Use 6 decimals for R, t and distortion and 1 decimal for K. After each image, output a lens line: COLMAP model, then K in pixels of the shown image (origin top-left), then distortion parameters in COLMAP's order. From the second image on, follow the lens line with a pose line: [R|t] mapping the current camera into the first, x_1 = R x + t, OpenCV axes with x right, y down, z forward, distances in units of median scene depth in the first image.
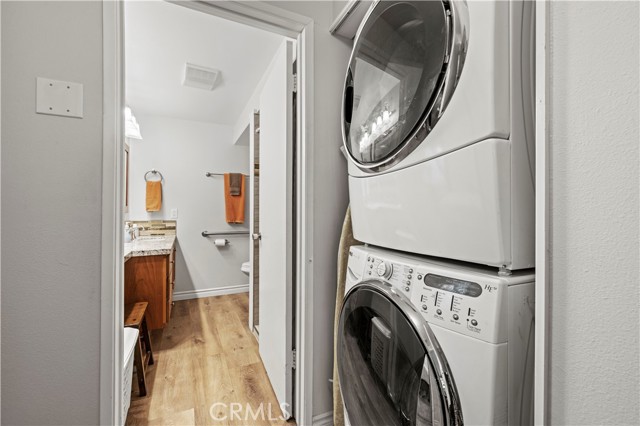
lens RADIAL K [[272.0, 0, 319.5], [0, 272.0, 208.8], [0, 0, 1]] dist [-0.000751, 0.001202]
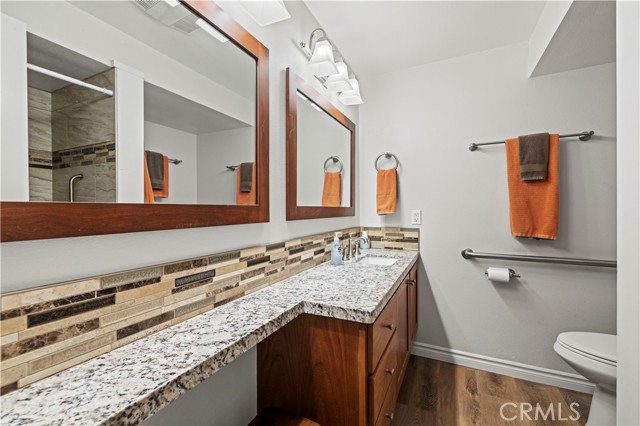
lens RADIAL K [[272.0, 0, 316.6], [0, 272.0, 210.2], [0, 0, 1]] dist [-0.000751, 0.001202]
pose [[0.604646, -0.000363, -0.796494, -0.169102], [0.011477, 0.999900, 0.008256, -0.006836], [0.796412, -0.014133, 0.604590, 0.429625]]
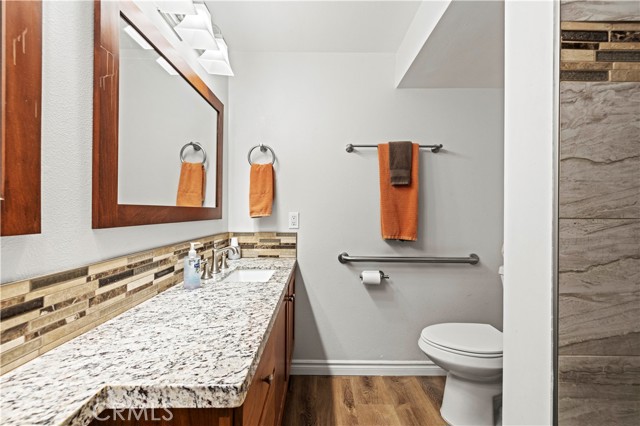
lens RADIAL K [[272.0, 0, 318.7], [0, 272.0, 212.6], [0, 0, 1]] dist [-0.000751, 0.001202]
pose [[0.899802, 0.007860, -0.436228, -0.239004], [-0.003047, 0.999927, 0.011733, -0.005649], [0.436288, -0.009228, 0.899760, 0.509351]]
